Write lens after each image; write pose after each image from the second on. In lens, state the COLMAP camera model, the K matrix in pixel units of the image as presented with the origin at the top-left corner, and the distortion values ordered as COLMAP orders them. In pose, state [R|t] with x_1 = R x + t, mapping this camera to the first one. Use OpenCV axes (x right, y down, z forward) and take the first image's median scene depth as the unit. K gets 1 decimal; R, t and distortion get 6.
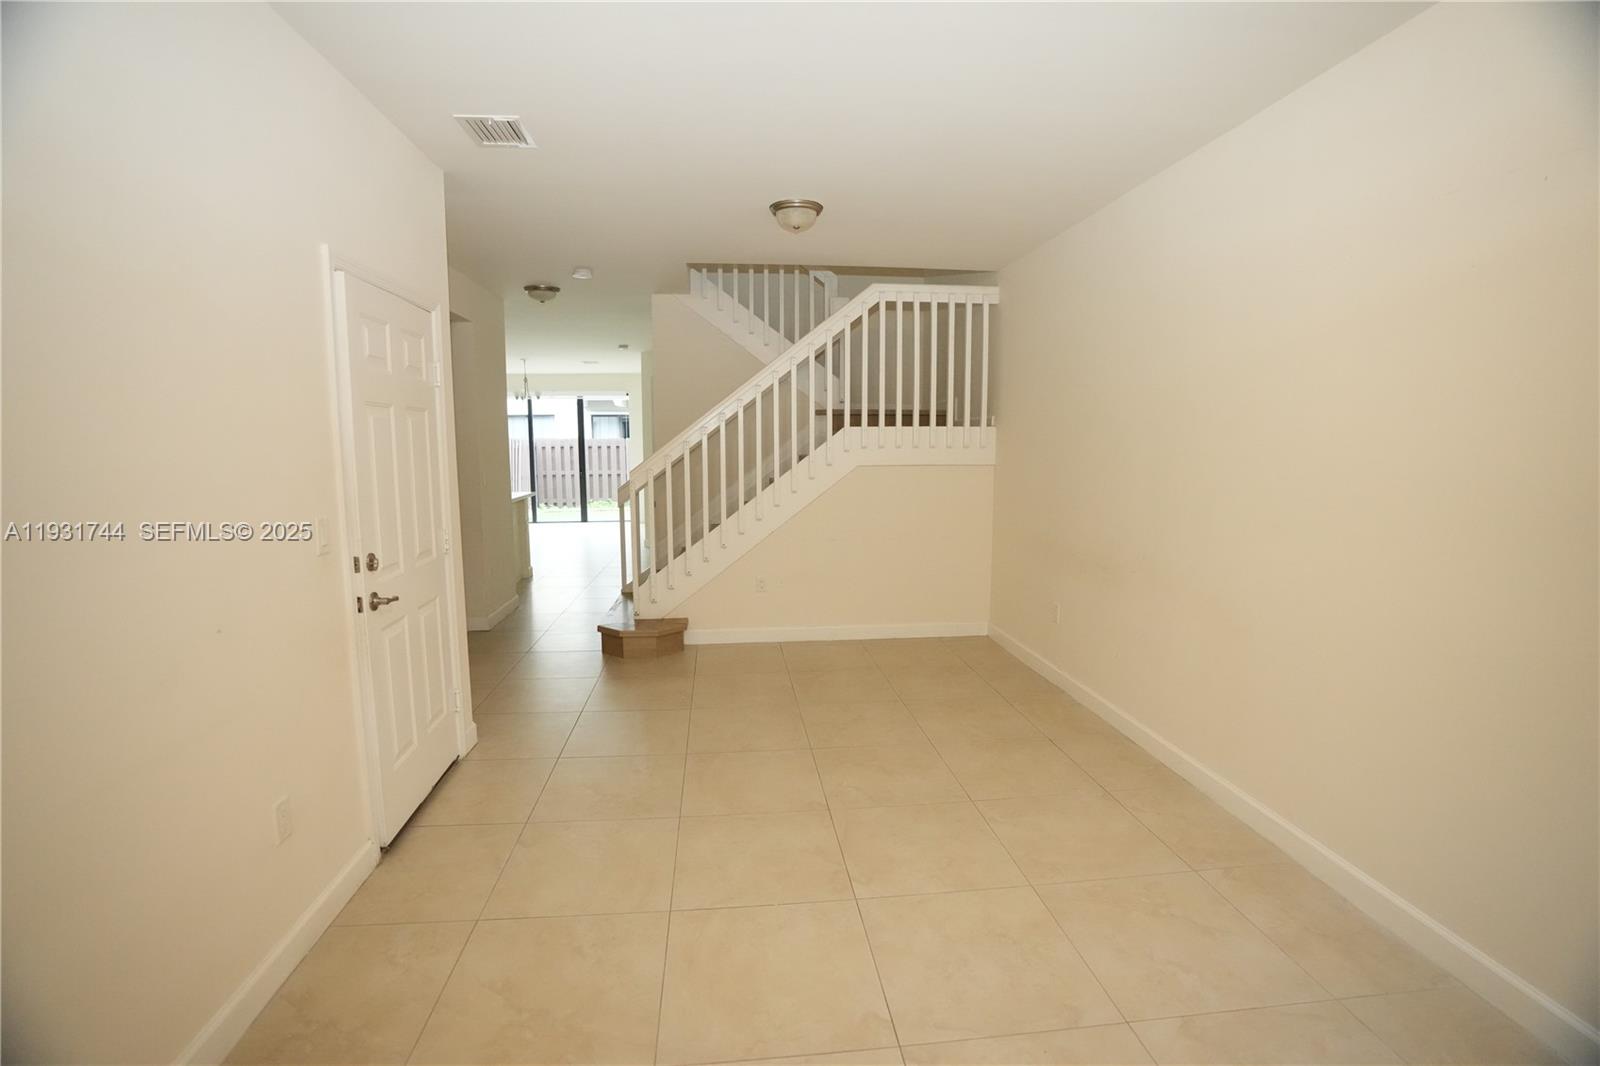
lens RADIAL K [[739.0, 0, 787.6], [0, 739.0, 531.9], [0, 0, 1]] dist [-0.060998, 0.024528]
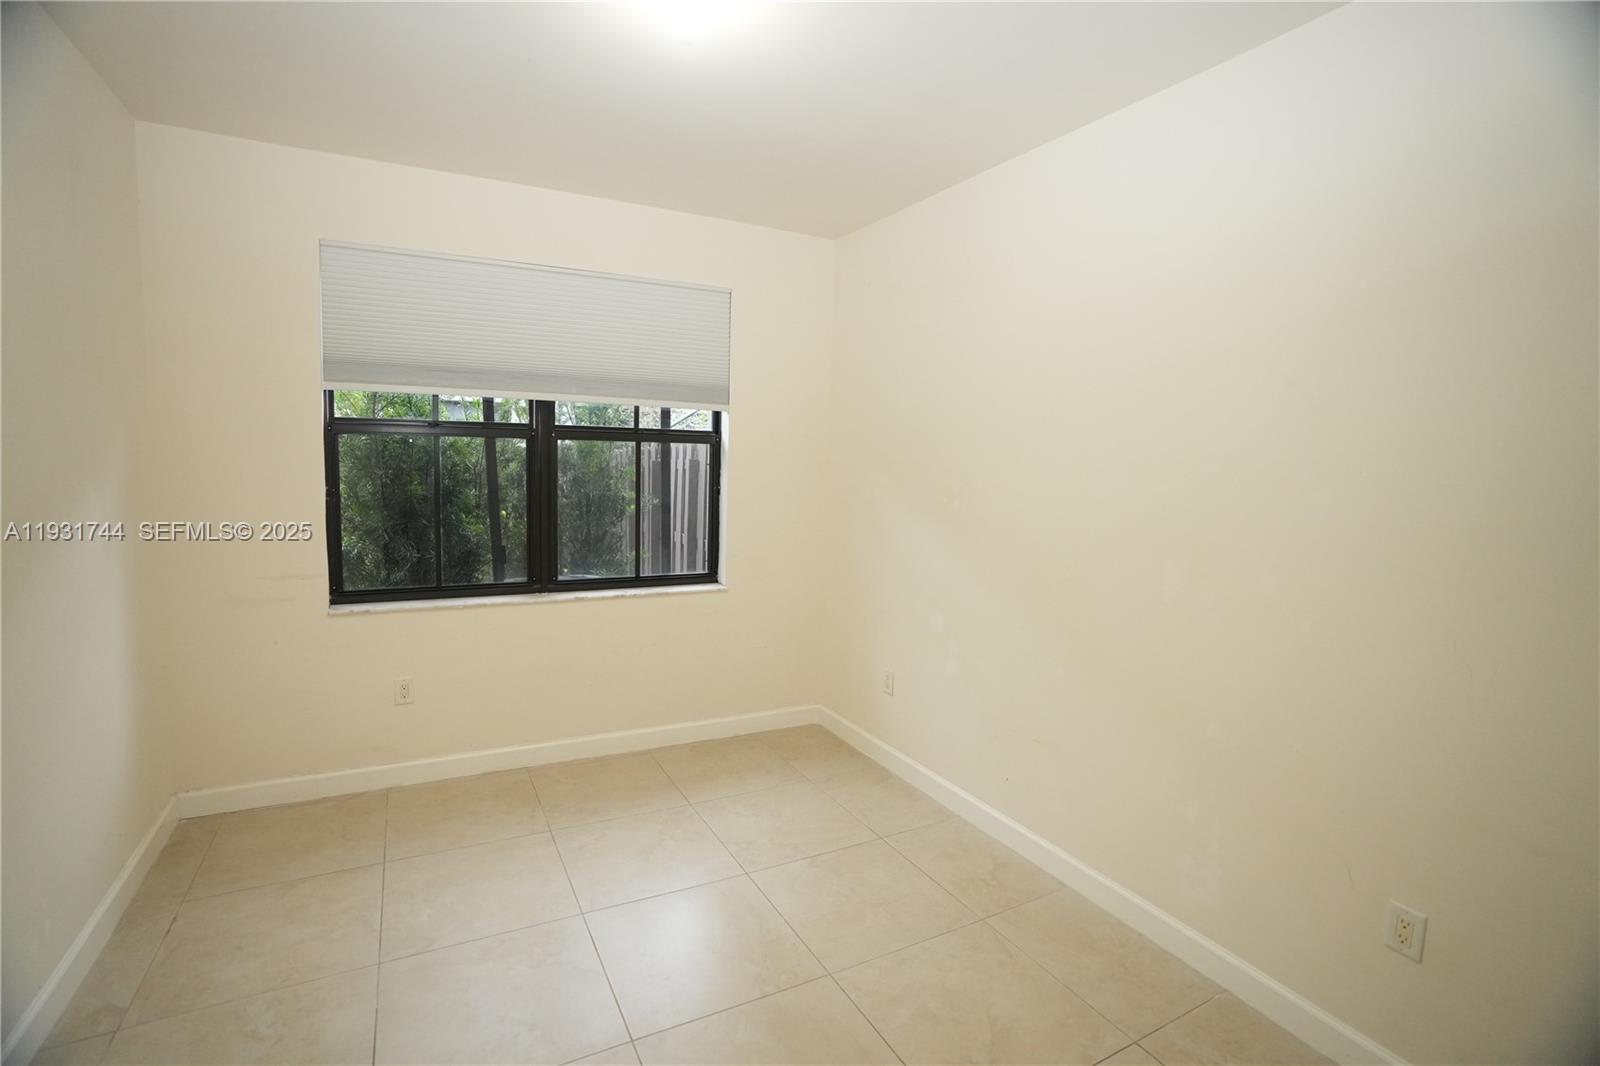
lens RADIAL K [[739.0, 0, 787.6], [0, 739.0, 531.9], [0, 0, 1]] dist [-0.060998, 0.024528]
pose [[0.930795, -0.014723, 0.365244, -0.039245], [0.024016, 0.999493, -0.020914, -0.043274], [-0.364751, 0.028238, 0.930677, 0.239204]]
